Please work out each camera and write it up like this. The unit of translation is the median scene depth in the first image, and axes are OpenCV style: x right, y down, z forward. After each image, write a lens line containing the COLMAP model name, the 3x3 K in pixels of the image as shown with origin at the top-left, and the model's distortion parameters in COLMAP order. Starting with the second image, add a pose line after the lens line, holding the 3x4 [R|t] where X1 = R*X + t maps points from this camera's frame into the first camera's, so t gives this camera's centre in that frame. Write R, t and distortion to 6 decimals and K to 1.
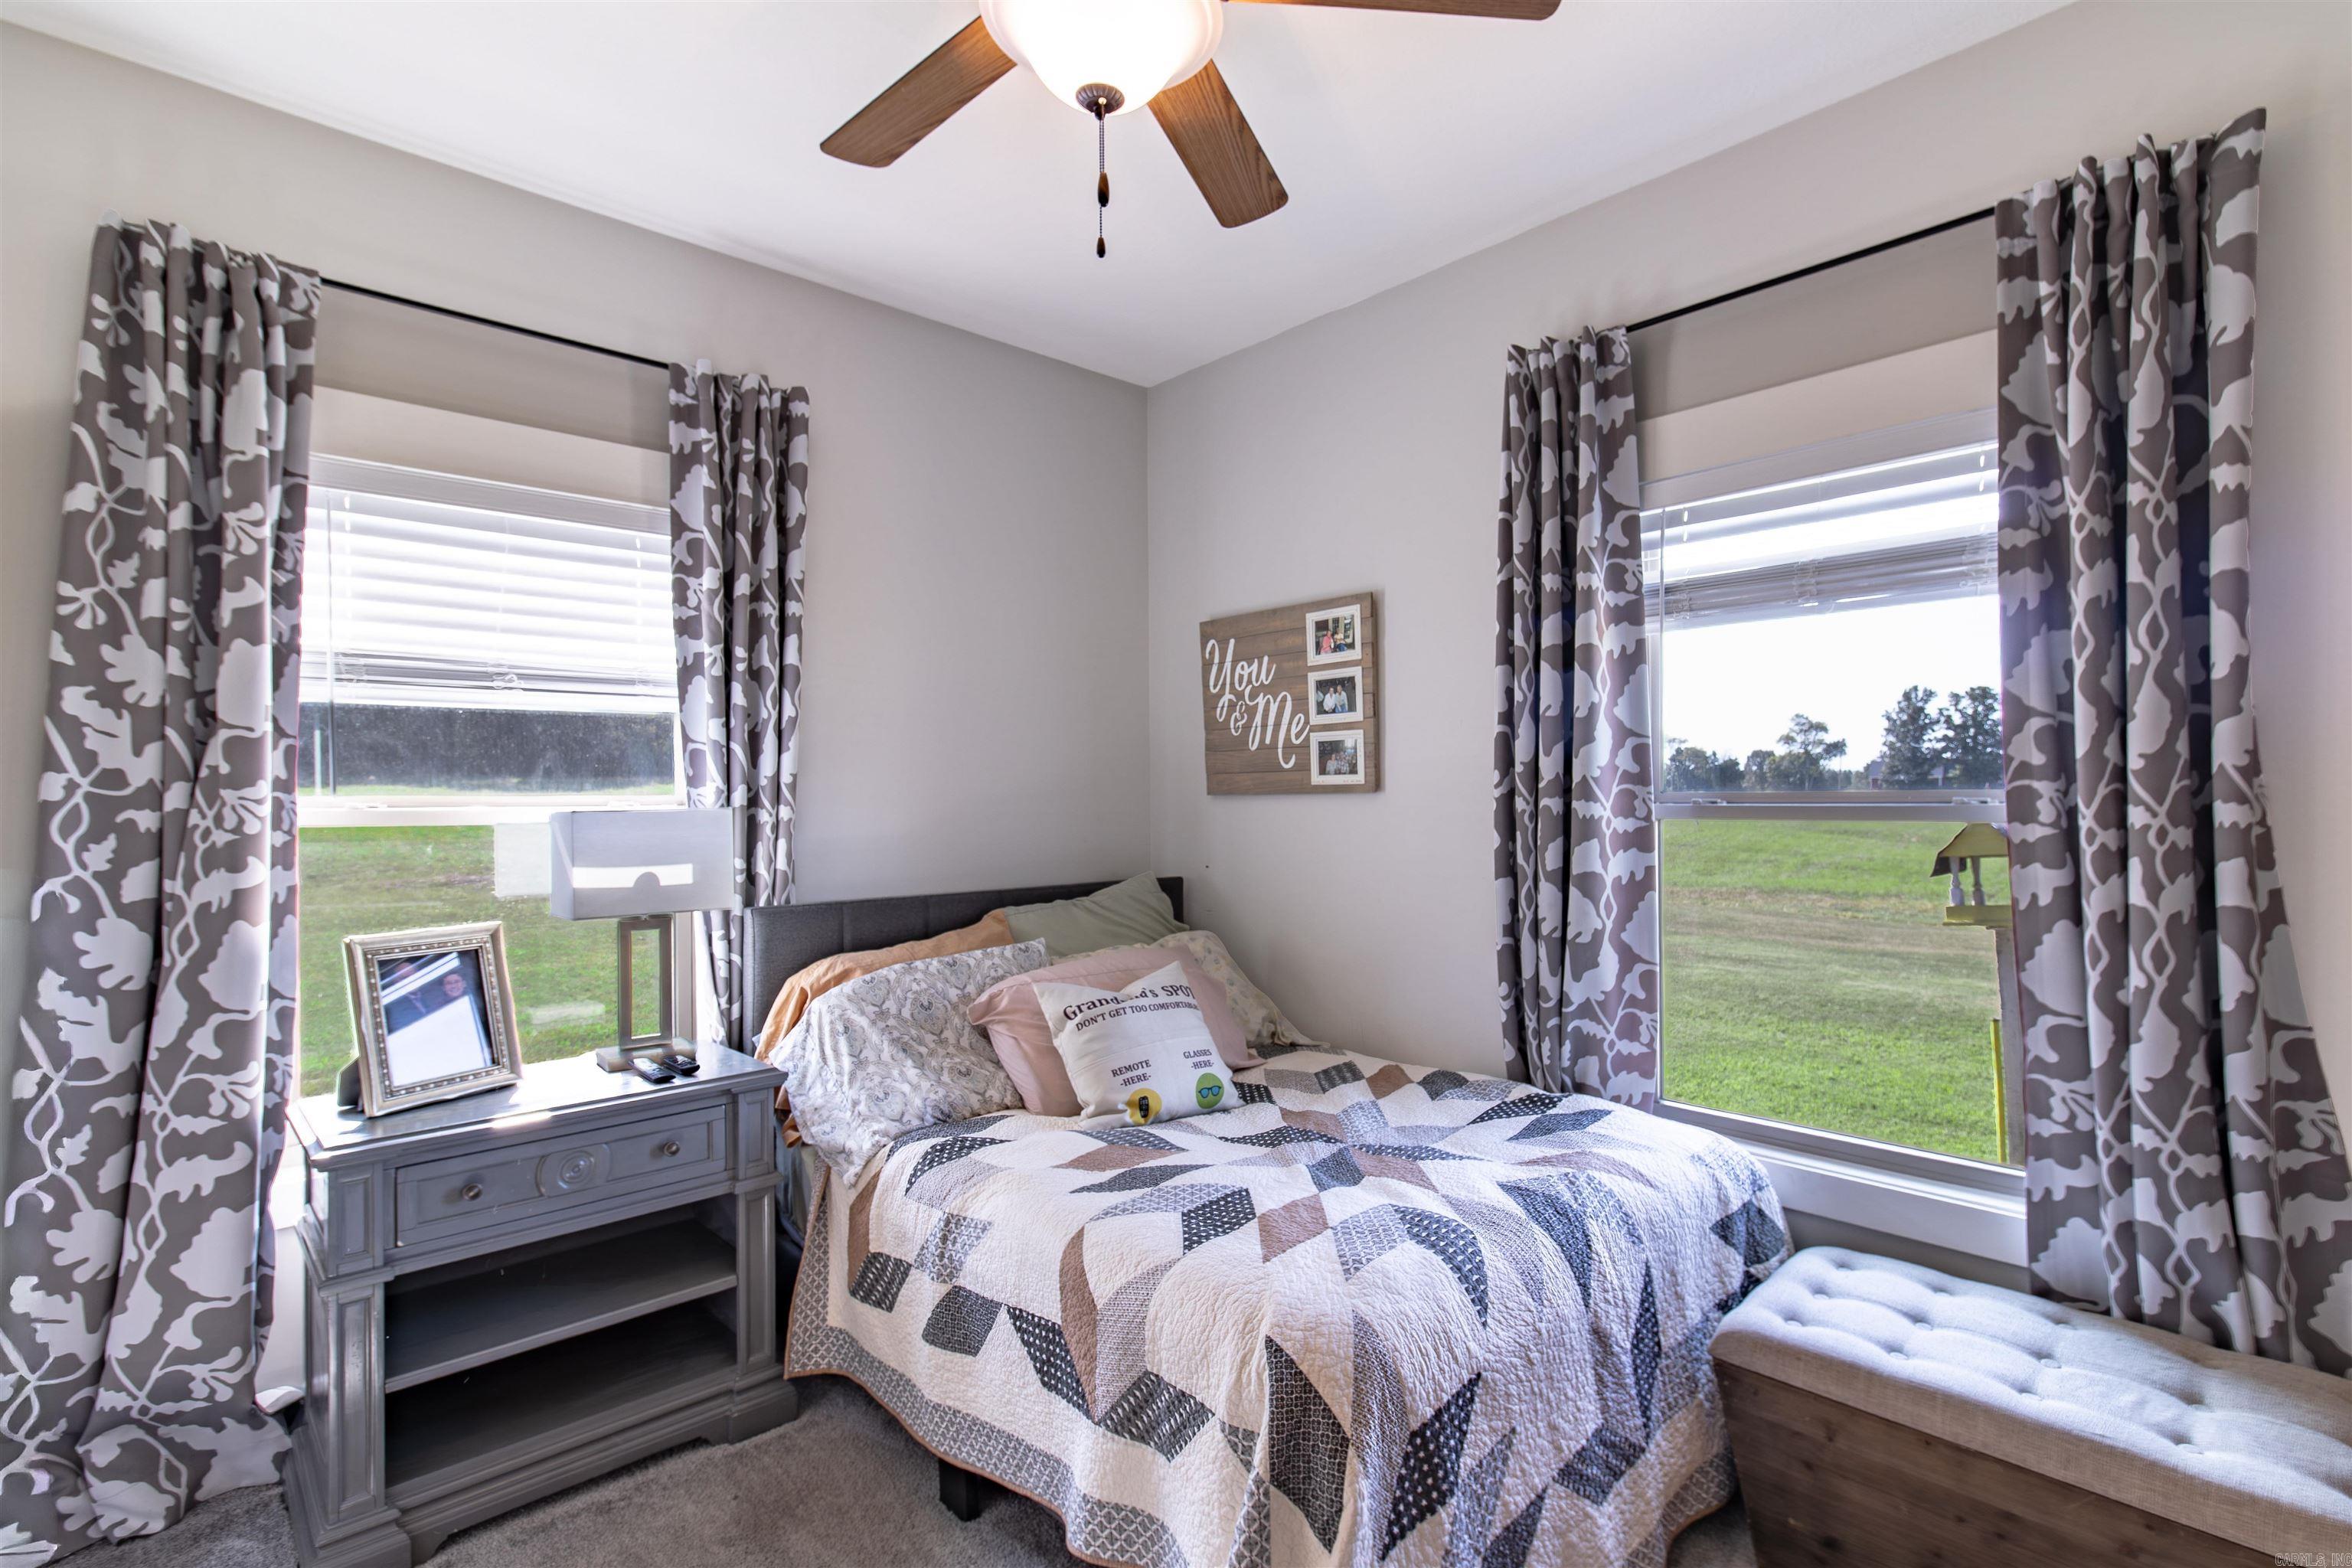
lens RADIAL K [[1086.0, 0, 1176.0], [0, 1086.0, 784.0], [0, 0, 1]] dist [-0.000082, 0.000036]
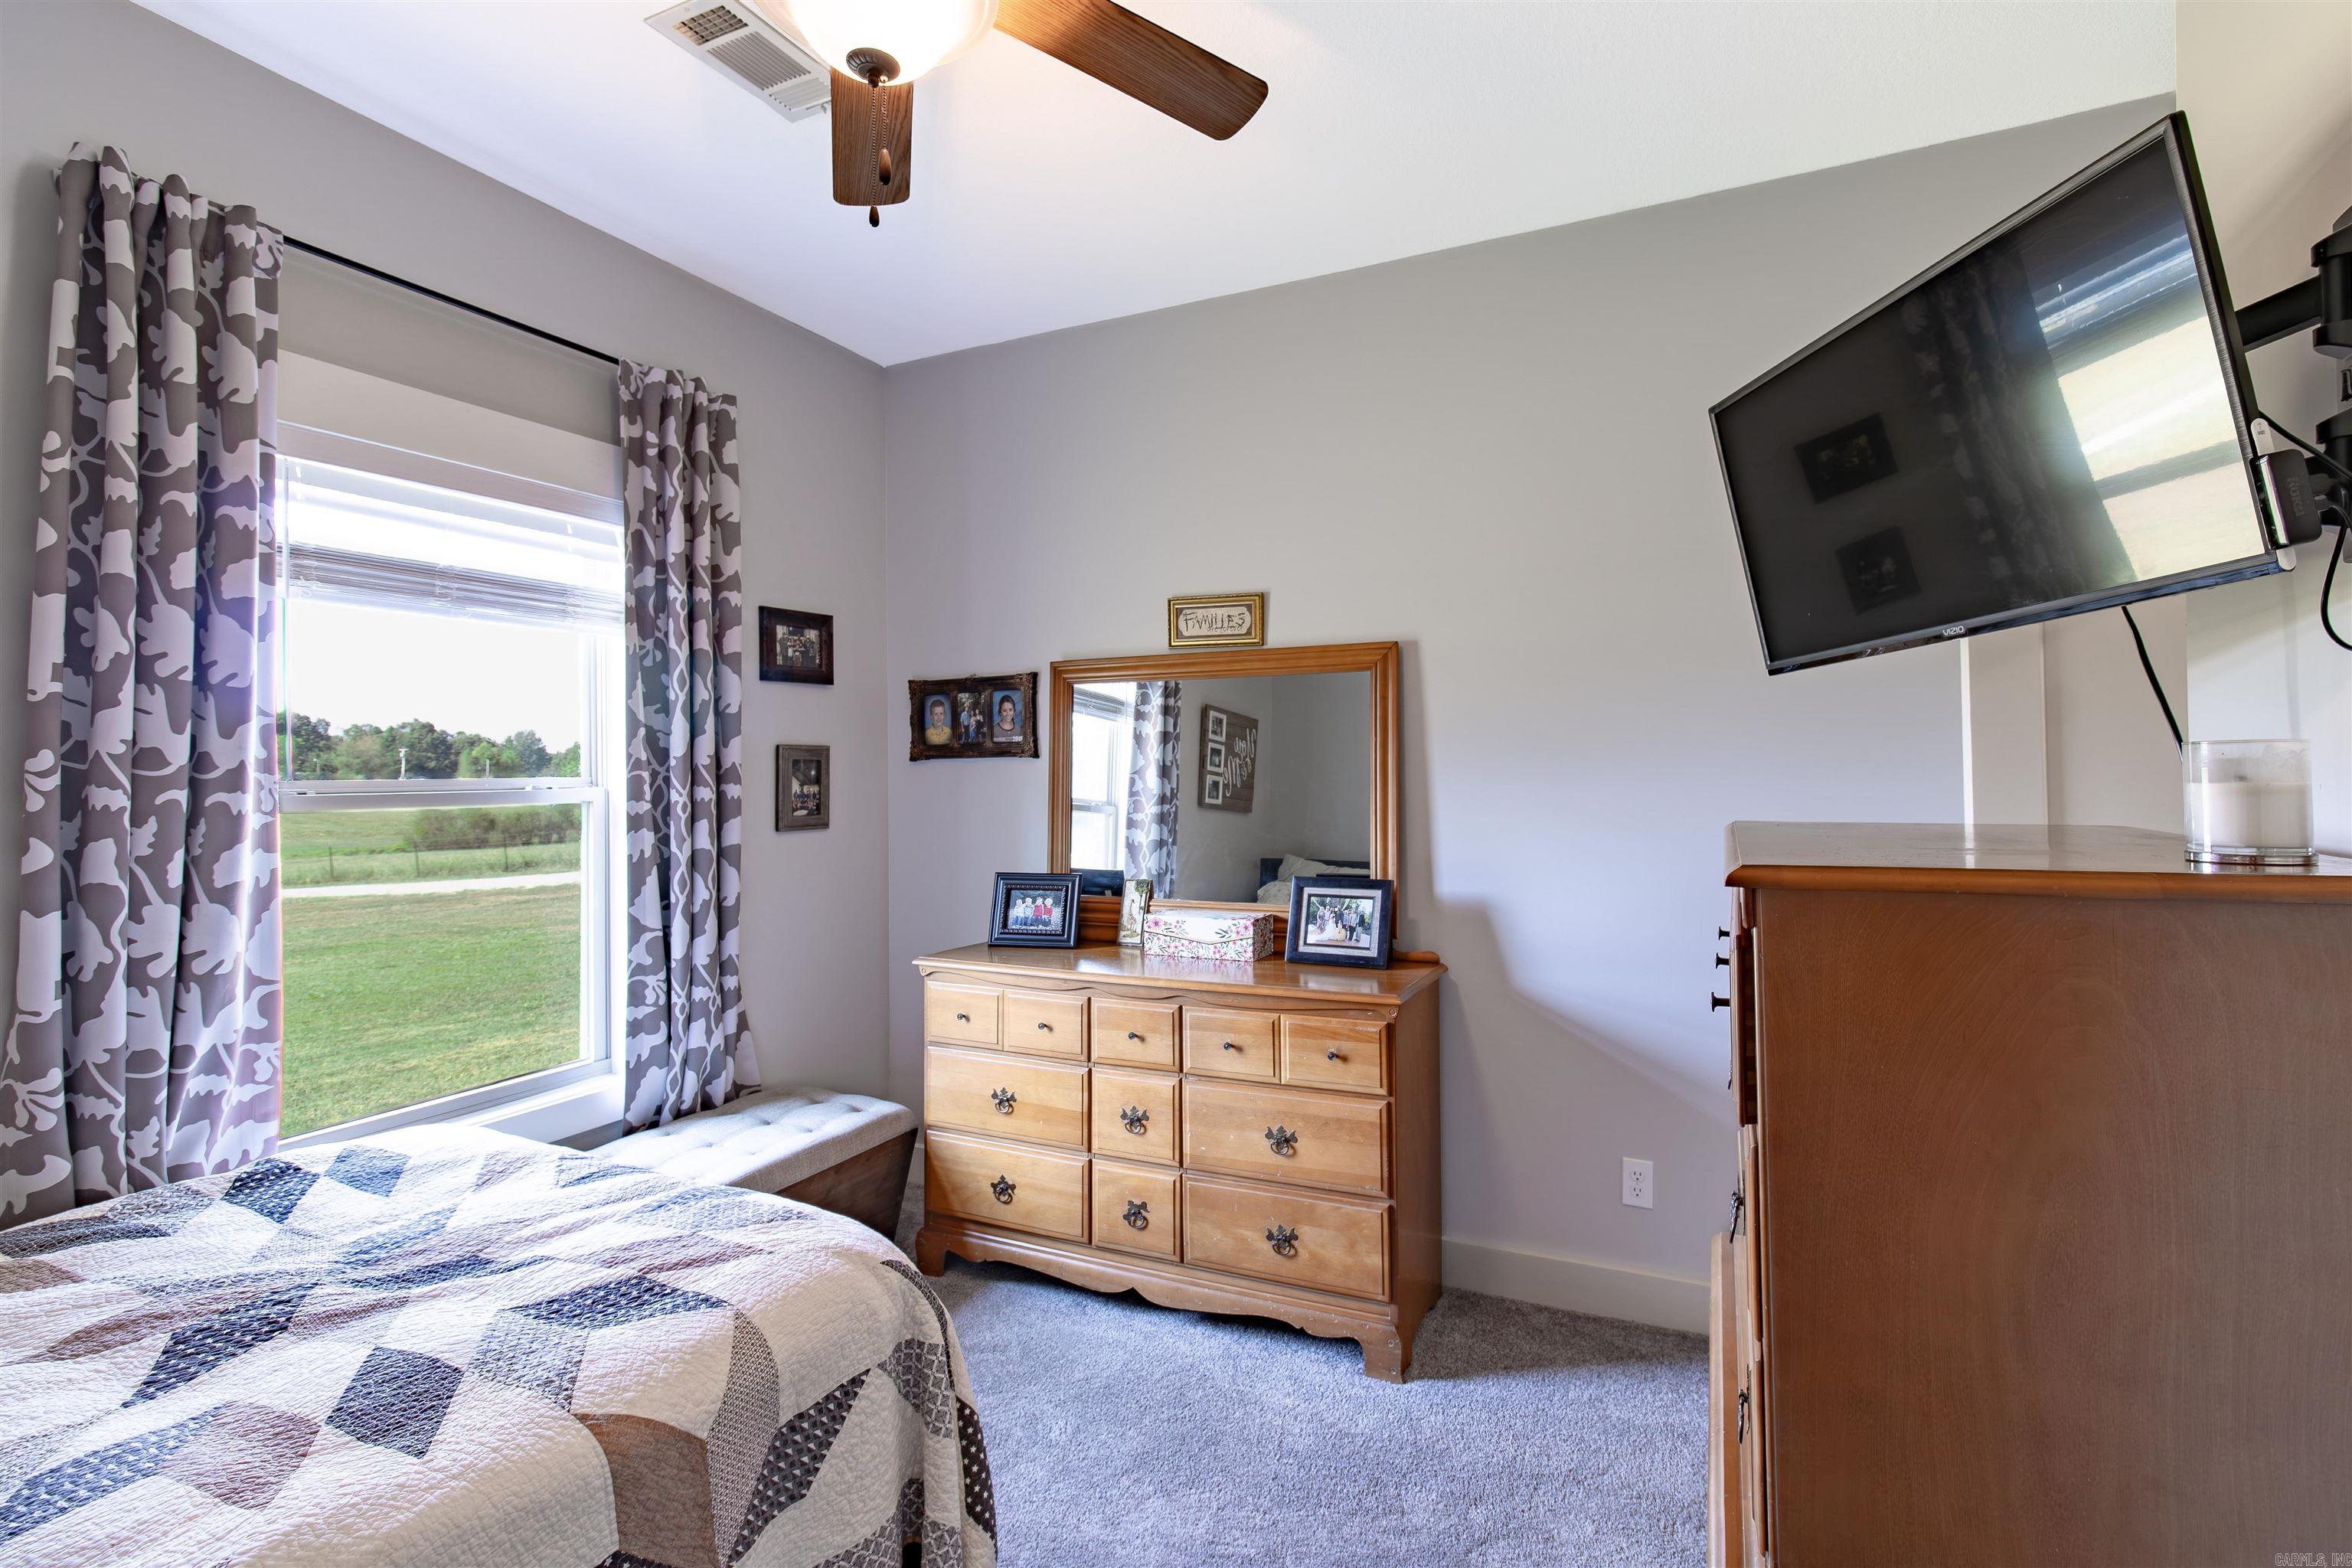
lens RADIAL K [[1129.3, 0, 1176.0], [0, 1129.3, 784.0], [0, 0, 1]] dist [0.000376, 0.000062]
pose [[-0.364186, -0.001554, 0.931325, -0.693854], [0.000019, 0.999999, 0.001675, 0.009151], [-0.931326, 0.000628, -0.364185, 0.716795]]
